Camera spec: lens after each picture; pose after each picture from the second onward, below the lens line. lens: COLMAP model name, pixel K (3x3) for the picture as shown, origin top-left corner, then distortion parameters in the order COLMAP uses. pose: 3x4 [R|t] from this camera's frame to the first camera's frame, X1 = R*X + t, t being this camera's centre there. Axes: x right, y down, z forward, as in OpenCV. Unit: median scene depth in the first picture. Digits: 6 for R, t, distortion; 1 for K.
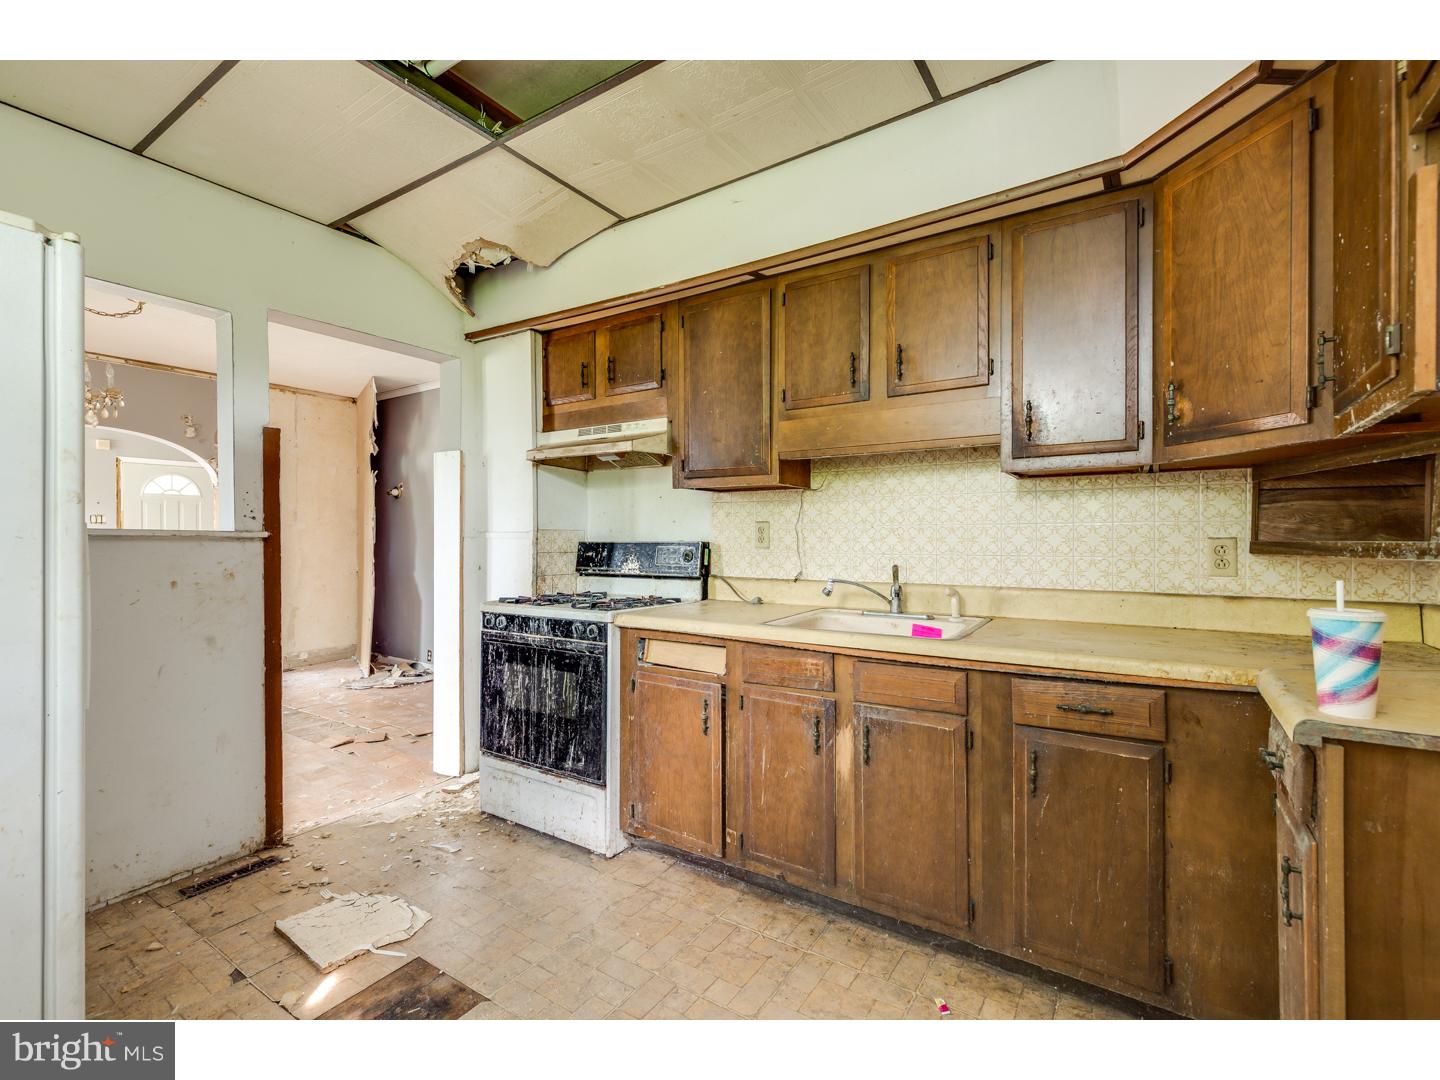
lens RADIAL K [[660.2, 0, 720.0], [0, 660.2, 540.0], [0, 0, 1]] dist [0.001856, 0.000365]
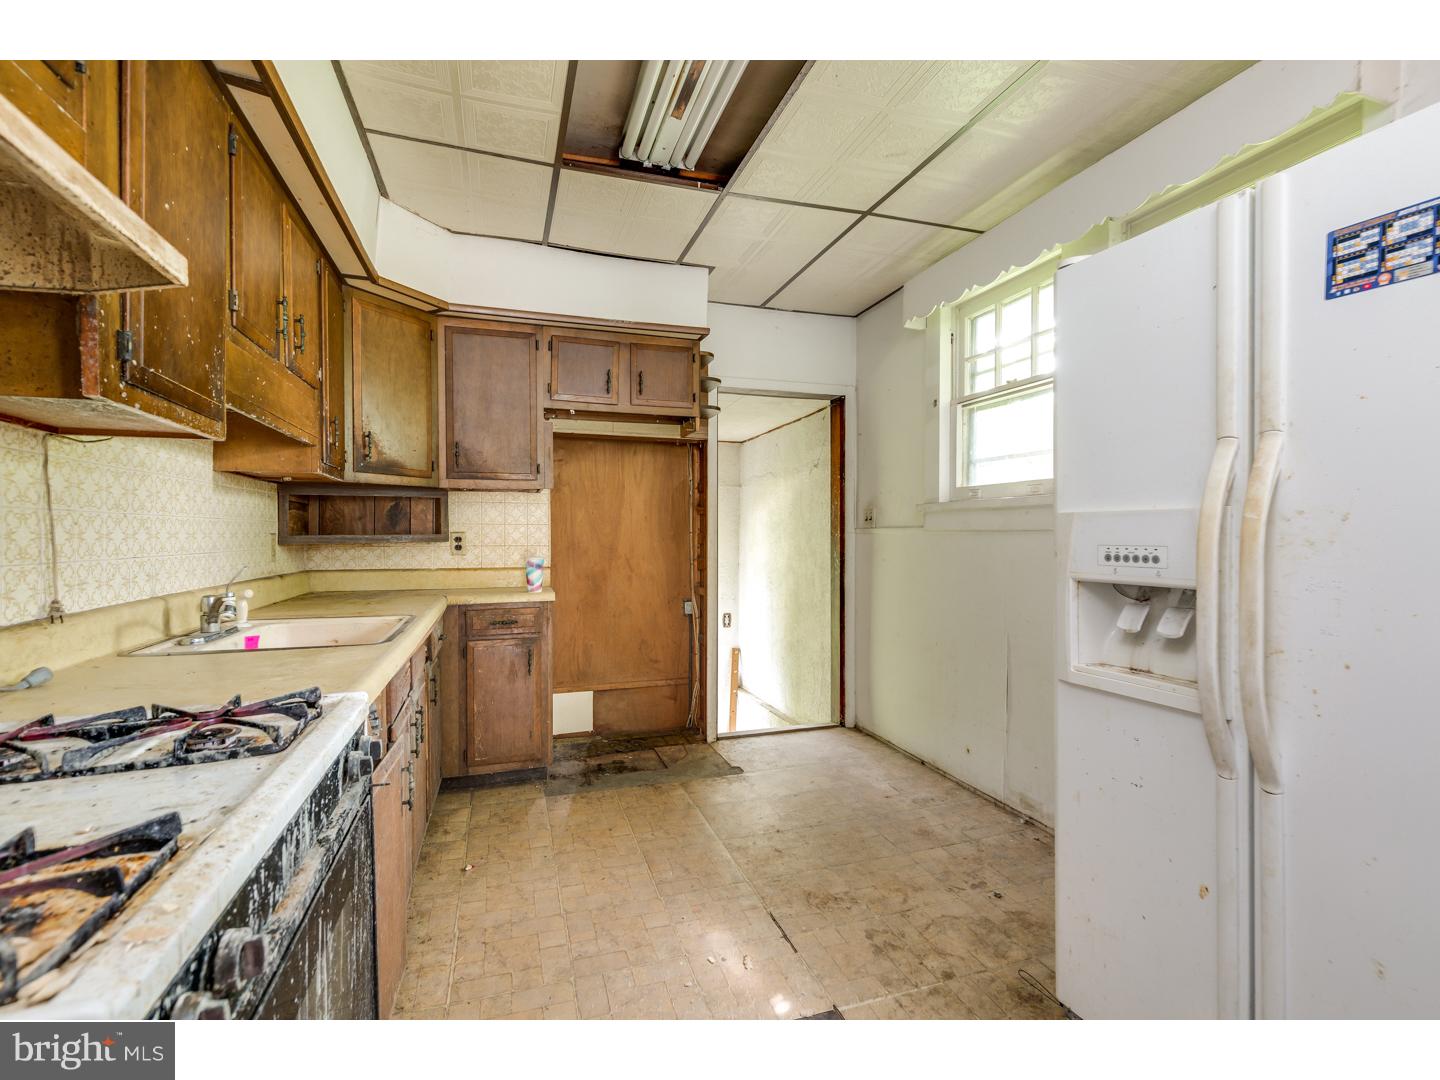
lens RADIAL K [[660.2, 0, 720.0], [0, 660.2, 540.0], [0, 0, 1]] dist [0.001856, 0.000365]
pose [[-0.791716, -0.007016, 0.610849, -0.798969], [-0.001240, 0.999950, 0.009879, -0.004246], [-0.610888, 0.007064, -0.791685, 1.515015]]
